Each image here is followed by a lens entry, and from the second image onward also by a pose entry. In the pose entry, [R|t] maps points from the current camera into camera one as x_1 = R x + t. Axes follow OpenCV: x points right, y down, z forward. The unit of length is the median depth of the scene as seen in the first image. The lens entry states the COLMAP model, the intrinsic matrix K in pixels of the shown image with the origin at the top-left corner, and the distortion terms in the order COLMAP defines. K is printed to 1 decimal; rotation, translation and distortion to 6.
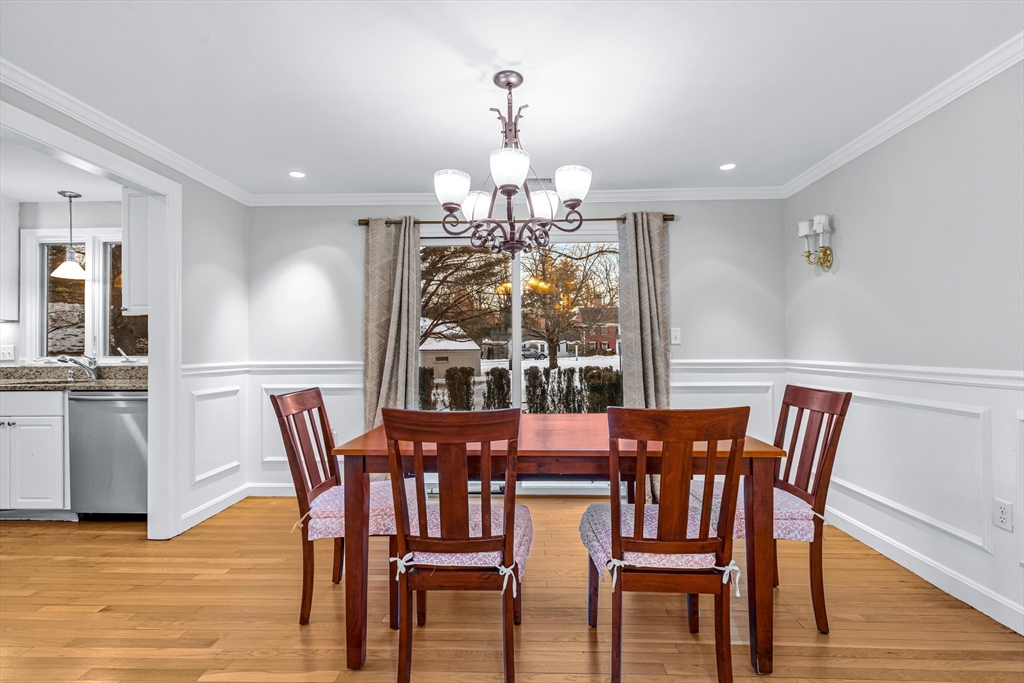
lens RADIAL K [[472.9, 0, 512.0], [0, 472.9, 345.2], [0, 0, 1]] dist [0.000696, -0.000085]
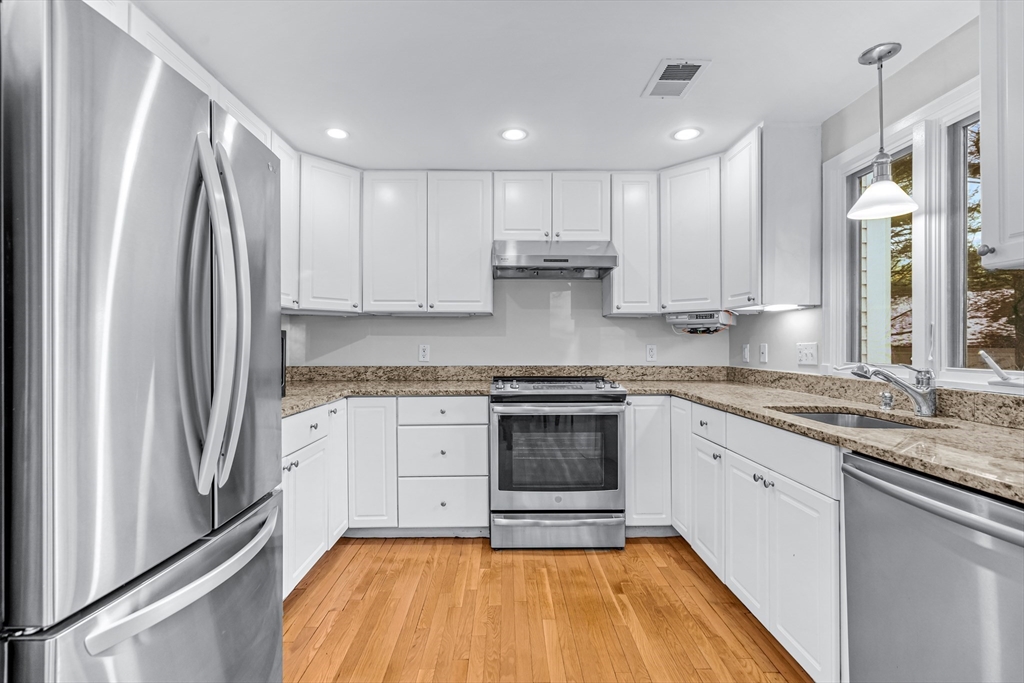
lens RADIAL K [[472.3, 0, 507.9], [0, 472.3, 338.4], [0, 0, 1]] dist [0.000705, 0.000341]
pose [[0.044120, -0.002195, -0.999024, -0.437669], [0.004266, 0.999989, -0.002009, -0.006652], [0.999017, -0.004173, 0.044129, 0.572831]]
